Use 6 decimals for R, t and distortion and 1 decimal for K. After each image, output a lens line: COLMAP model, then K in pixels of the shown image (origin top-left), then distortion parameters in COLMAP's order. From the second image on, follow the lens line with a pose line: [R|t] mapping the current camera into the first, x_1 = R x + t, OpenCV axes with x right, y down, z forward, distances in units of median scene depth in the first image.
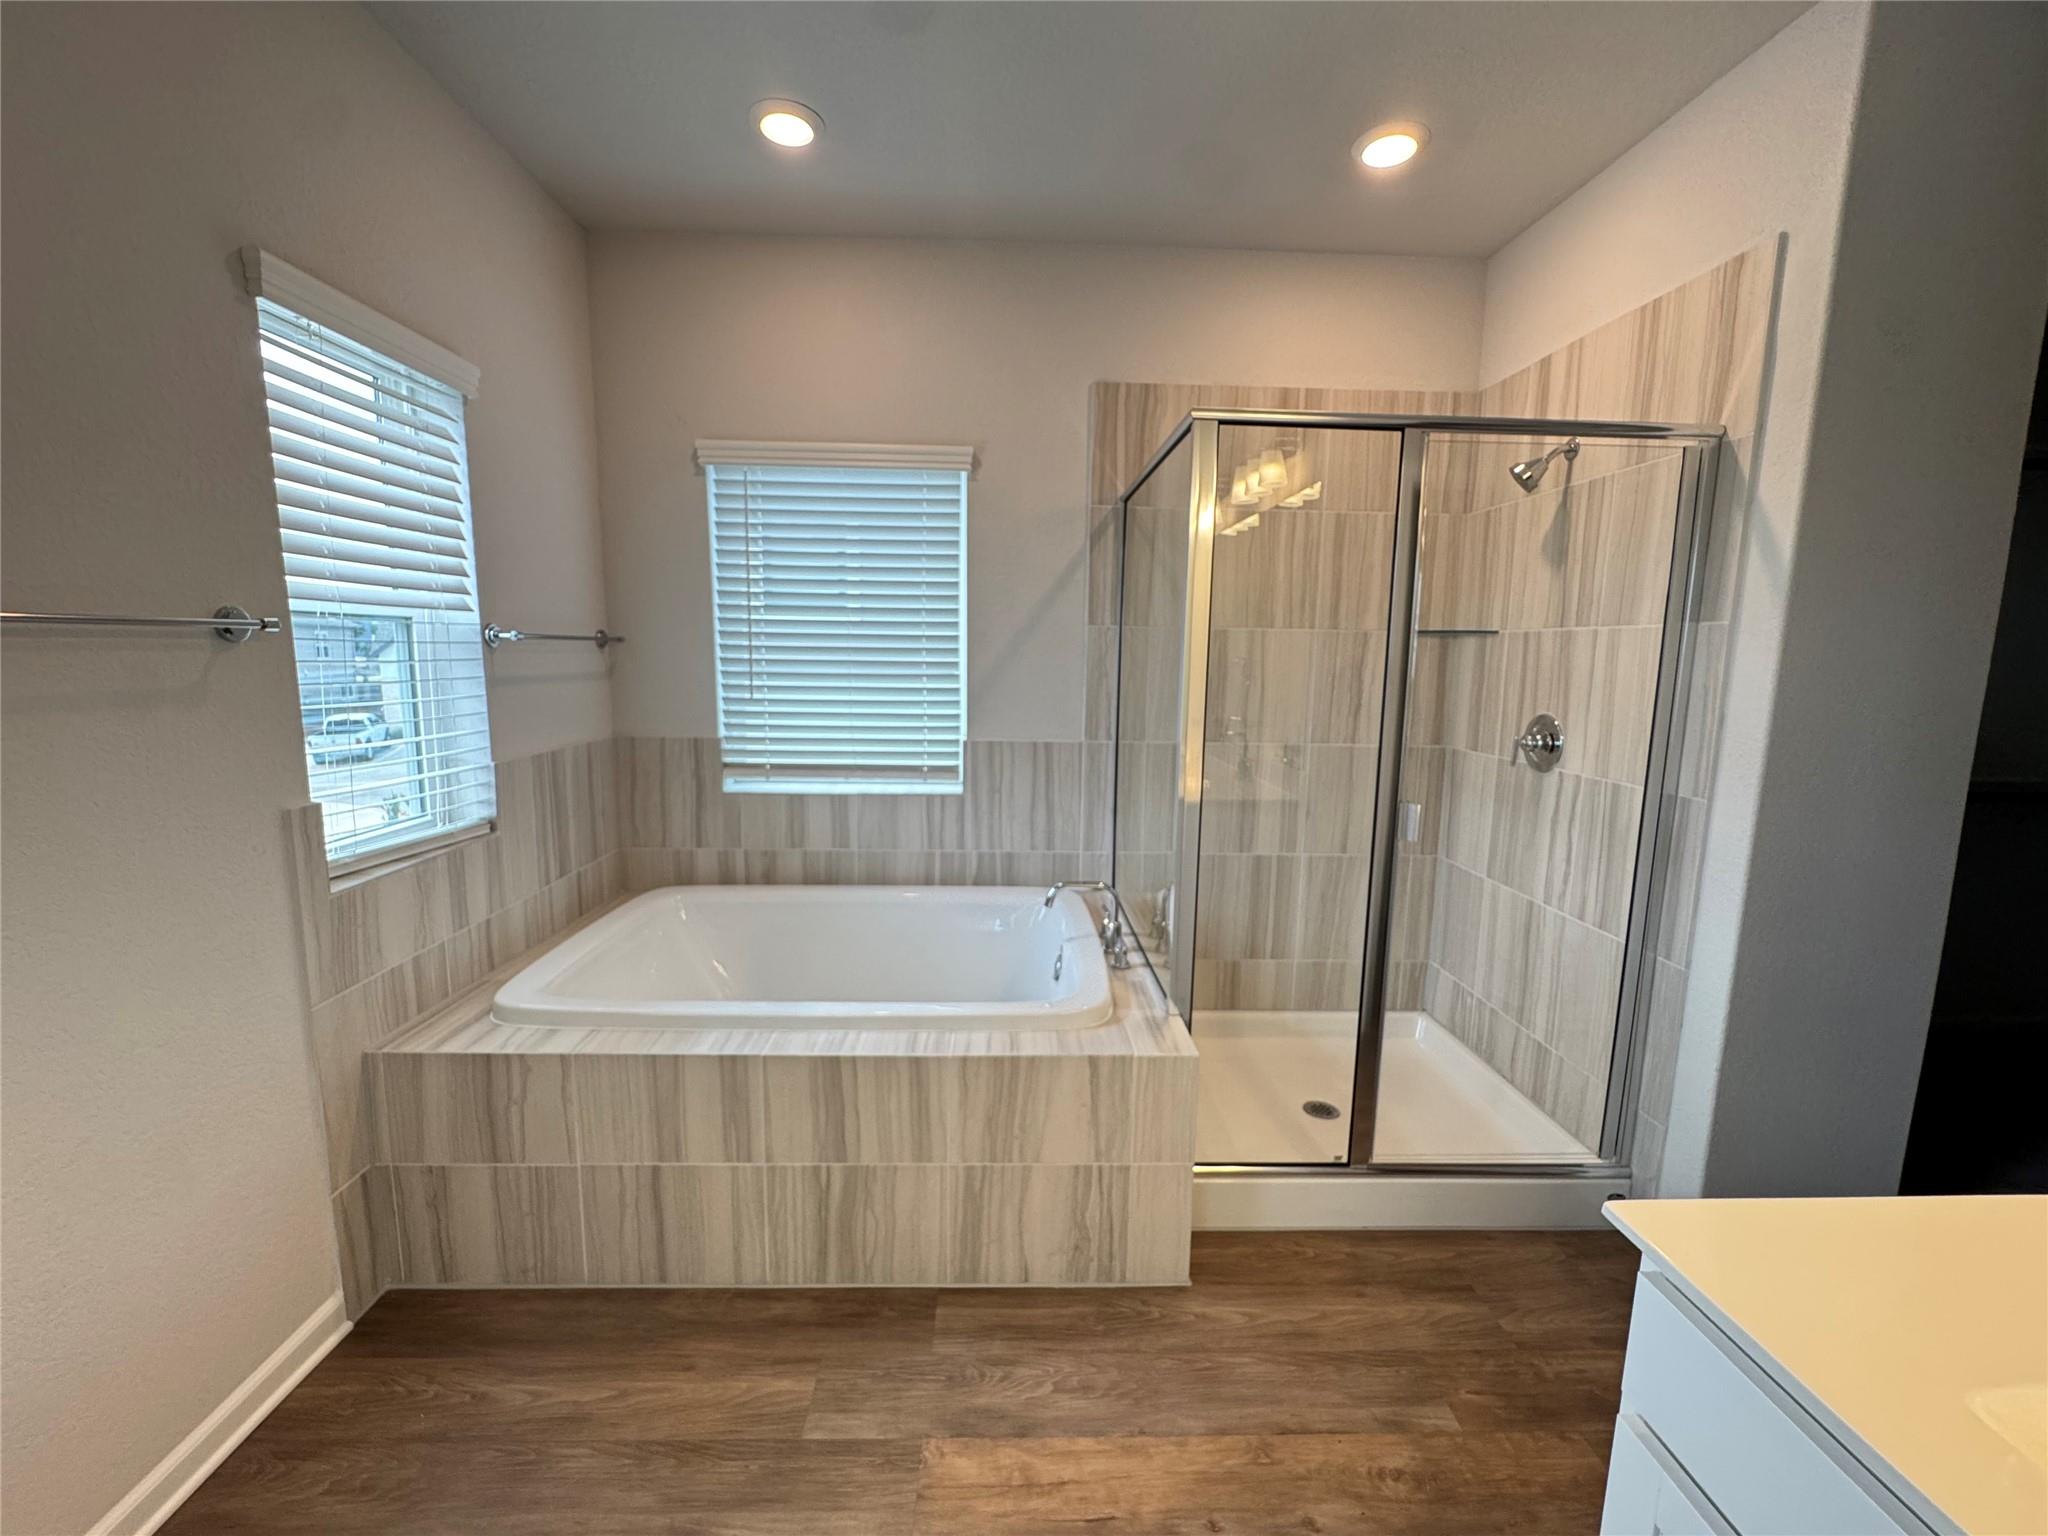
lens RADIAL K [[822.5, 0, 1026.1], [0, 822.5, 769.2], [0, 0, 1]] dist [-0.006772, 0.000933]
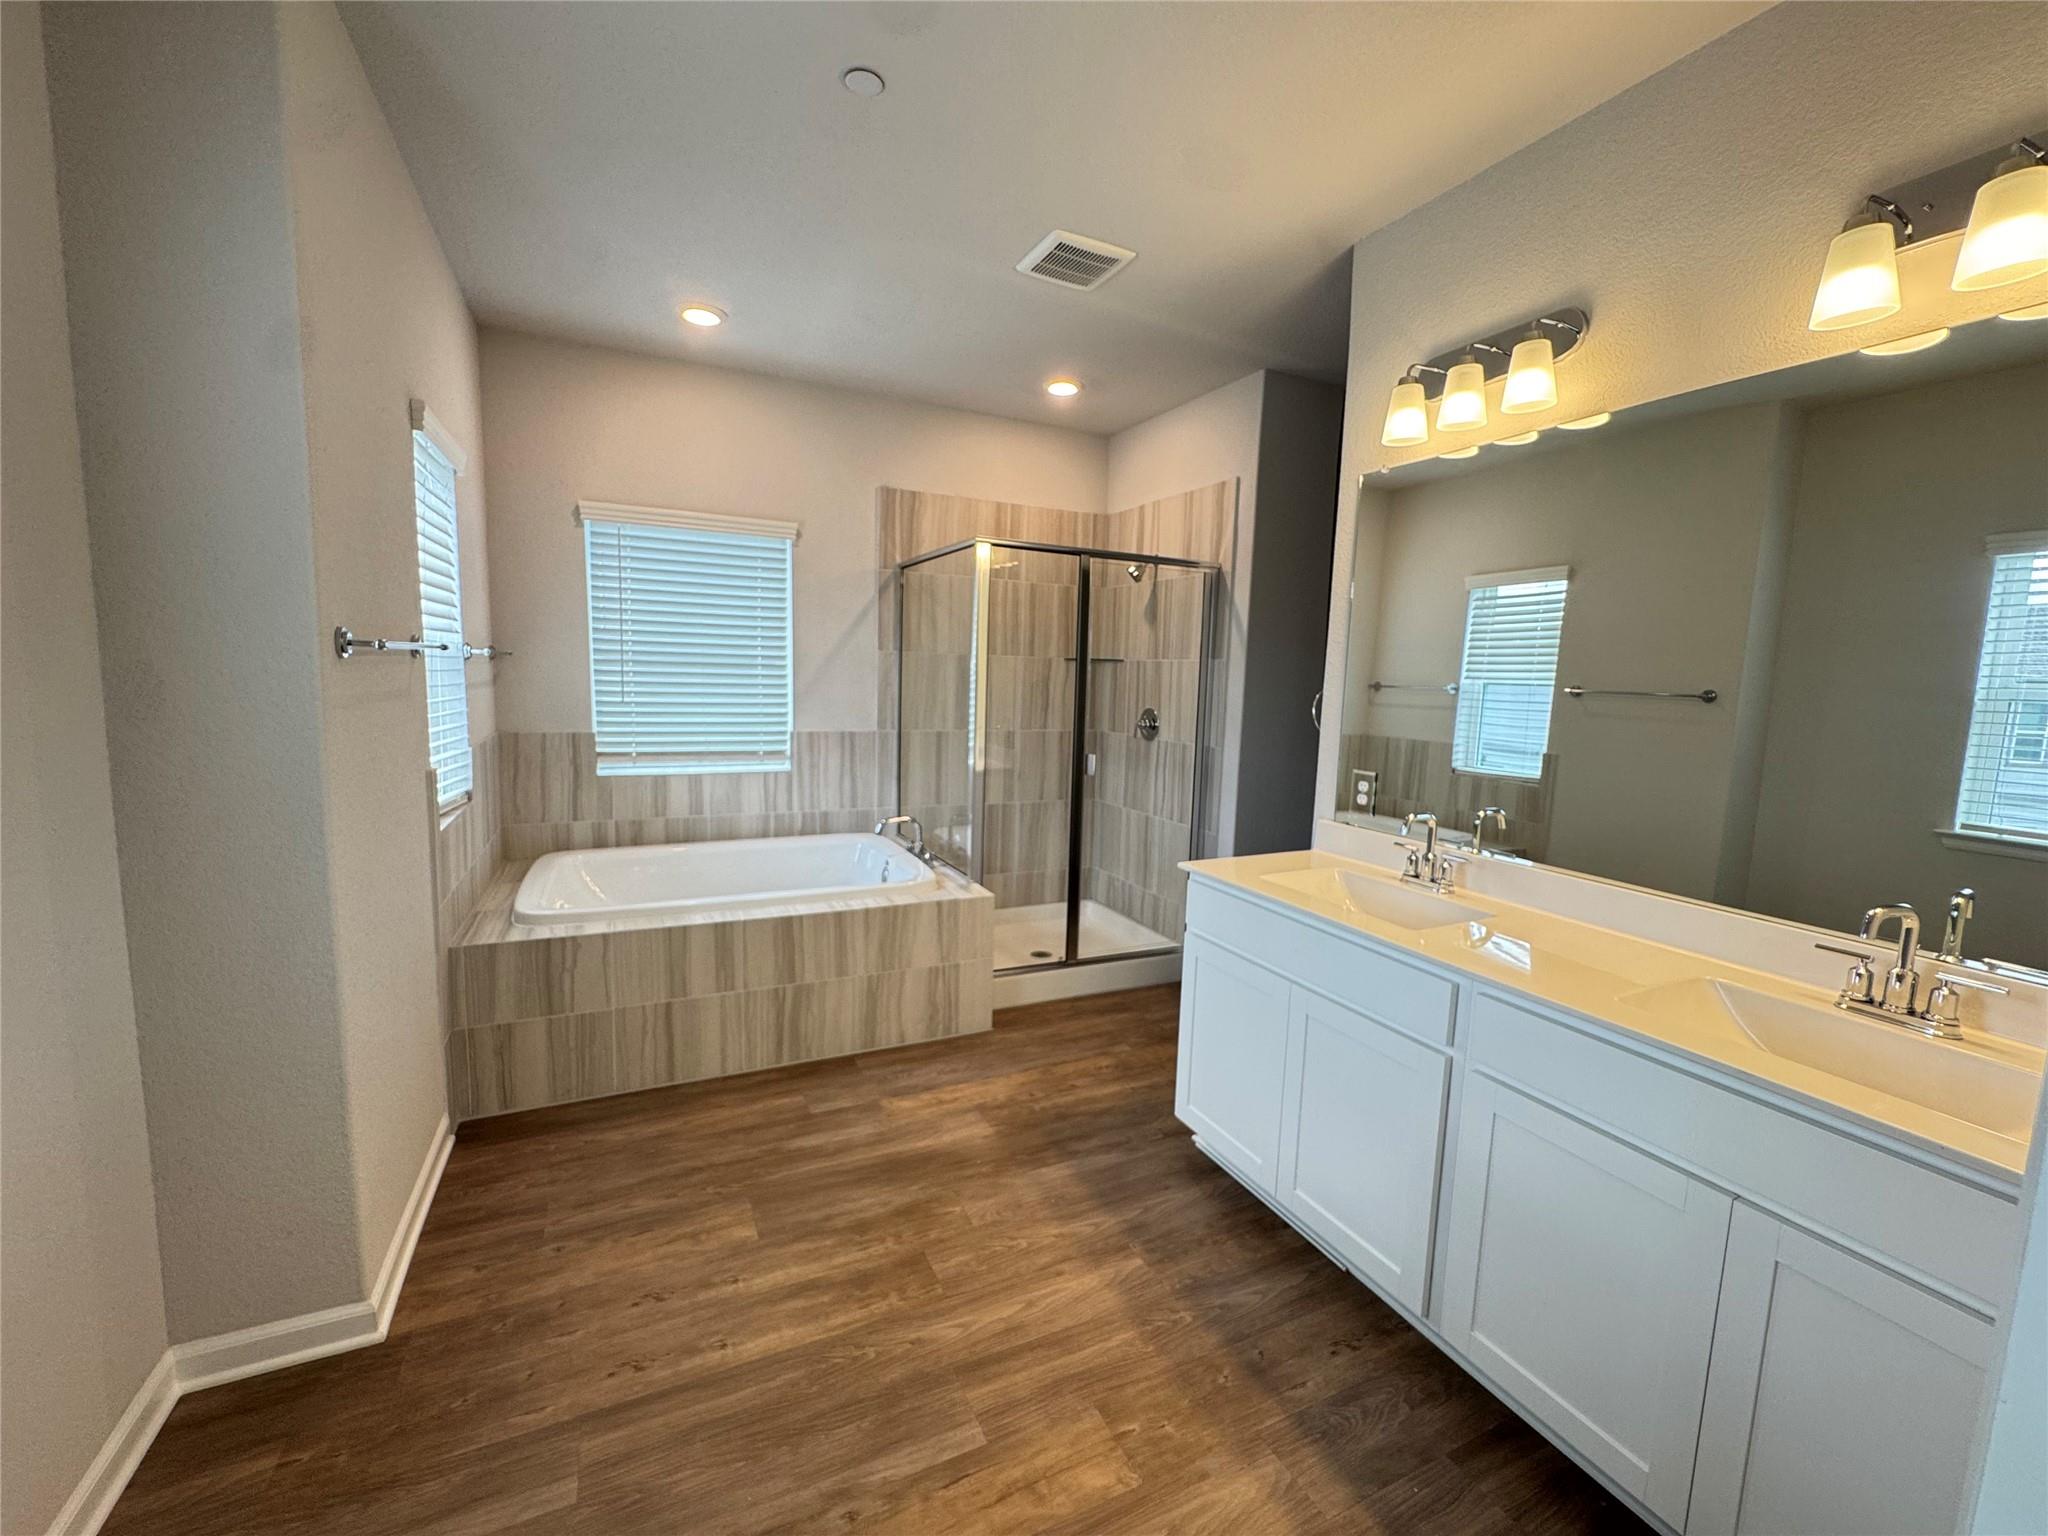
lens RADIAL K [[822.5, 0, 1019.8], [0, 822.5, 766.5], [0, 0, 1]] dist [-0.006772, 0.000933]
pose [[0.915871, -0.033418, 0.400080, -0.405175], [0.040147, 0.999158, -0.008447, 0.074908], [-0.399461, 0.023798, 0.916441, -0.612506]]
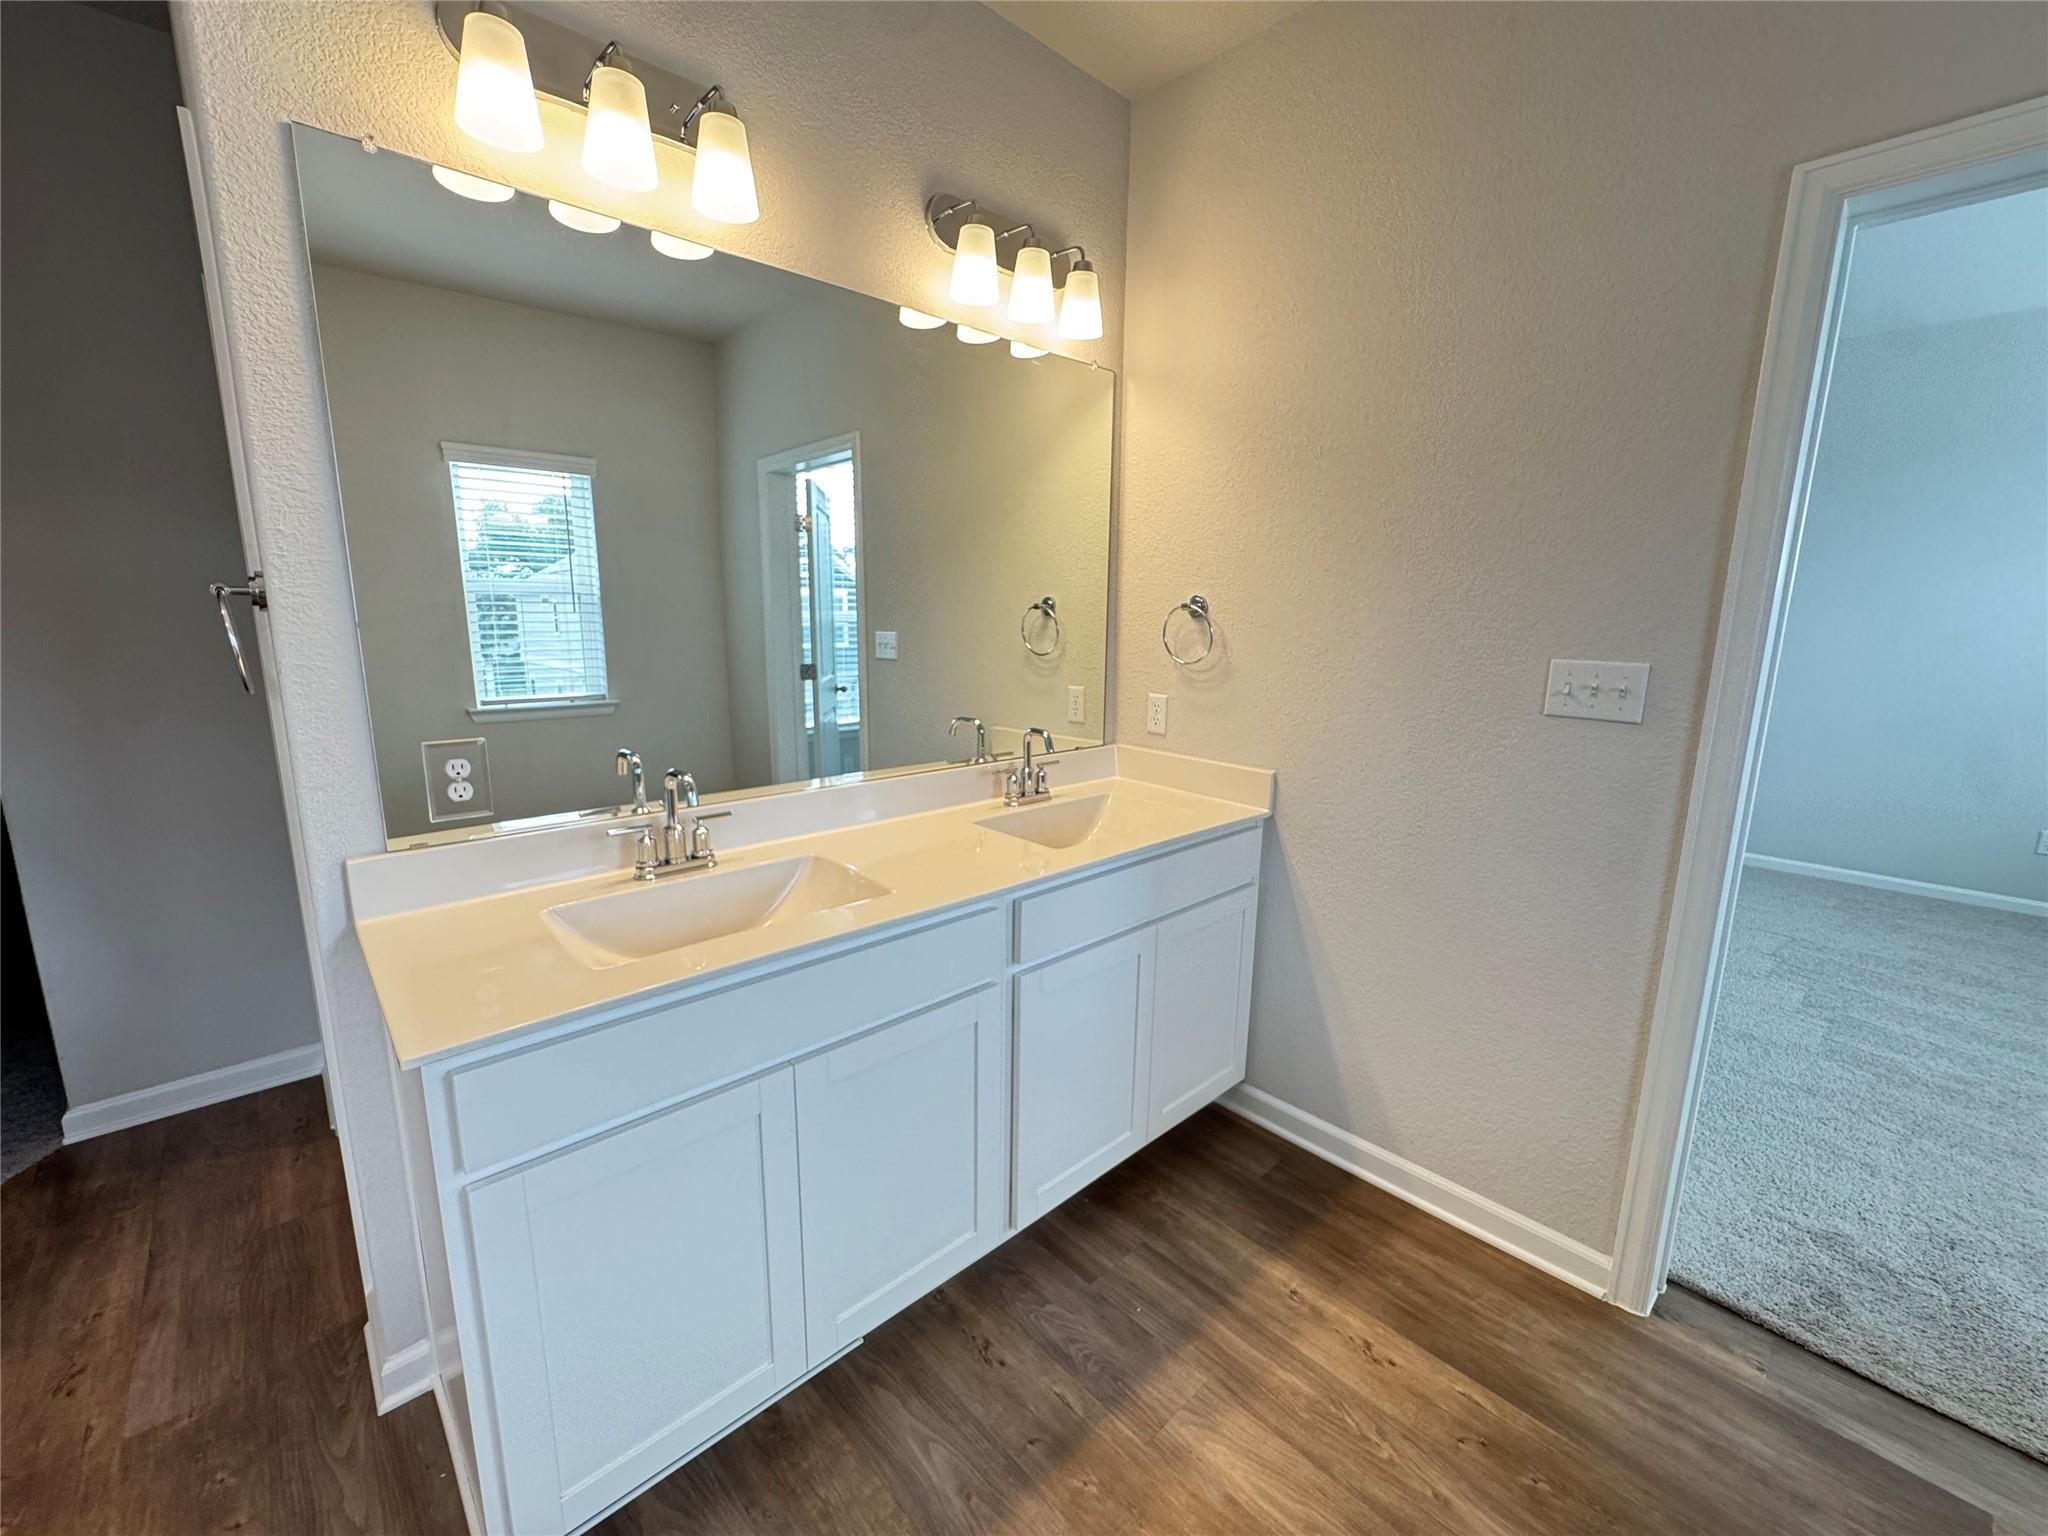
lens RADIAL K [[822.5, 0, 1036.6], [0, 822.5, 768.8], [0, 0, 1]] dist [-0.006772, 0.000933]
pose [[-0.658801, -0.167689, 0.733390, -0.228987], [0.087829, 0.951032, 0.296350, -0.068041], [-0.747173, 0.259649, -0.611813, 0.563596]]
